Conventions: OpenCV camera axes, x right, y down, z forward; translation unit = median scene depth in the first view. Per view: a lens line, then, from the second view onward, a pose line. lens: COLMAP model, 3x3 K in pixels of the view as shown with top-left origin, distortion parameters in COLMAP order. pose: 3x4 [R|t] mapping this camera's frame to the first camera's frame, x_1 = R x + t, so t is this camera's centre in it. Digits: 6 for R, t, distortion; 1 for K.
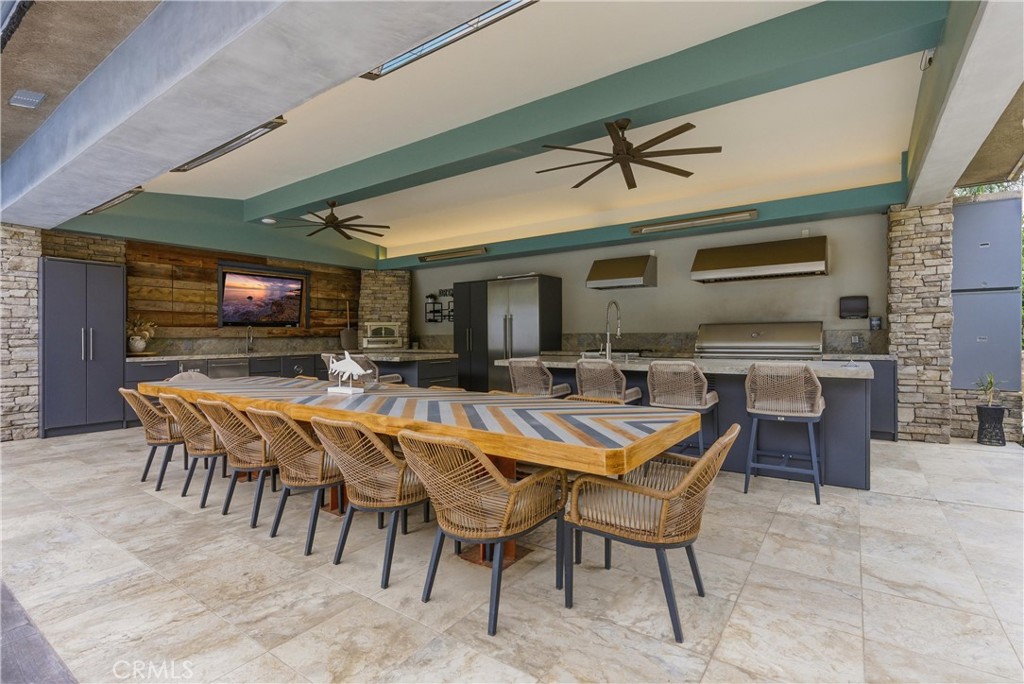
lens RADIAL K [[470.5, 0, 536.8], [0, 470.5, 339.7], [0, 0, 1]] dist [0.016676, -0.000340]
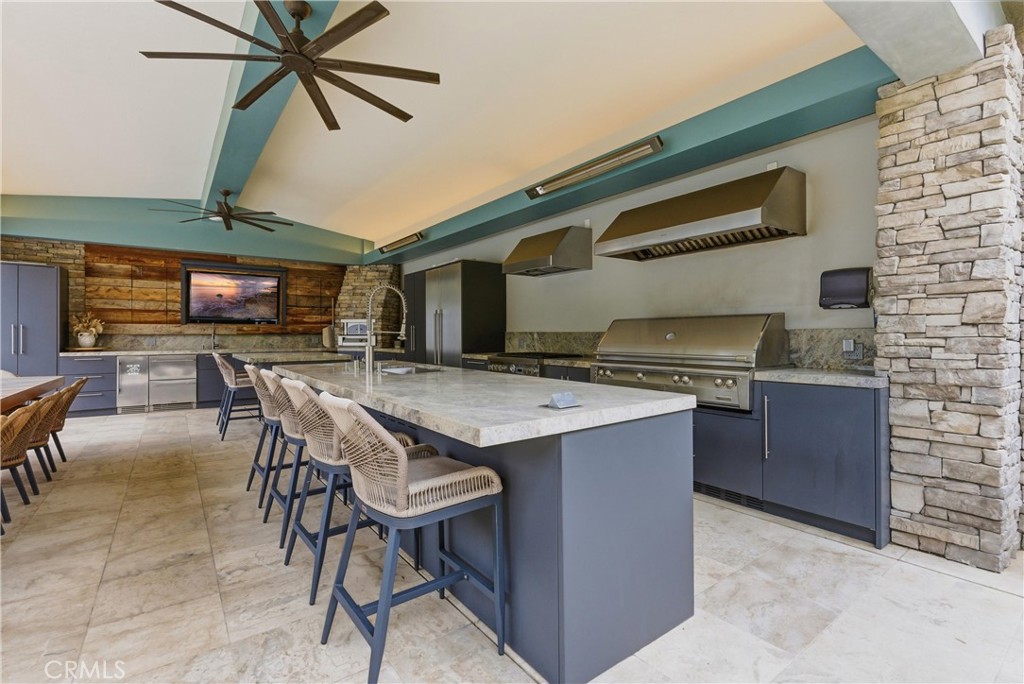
lens RADIAL K [[470.5, 0, 514.0], [0, 470.5, 336.1], [0, 0, 1]] dist [0.016676, -0.000340]
pose [[0.946246, 0.008462, -0.323337, 0.388093], [-0.009791, 0.999949, -0.002484, -0.005208], [0.323300, 0.005516, 0.946281, 0.275342]]
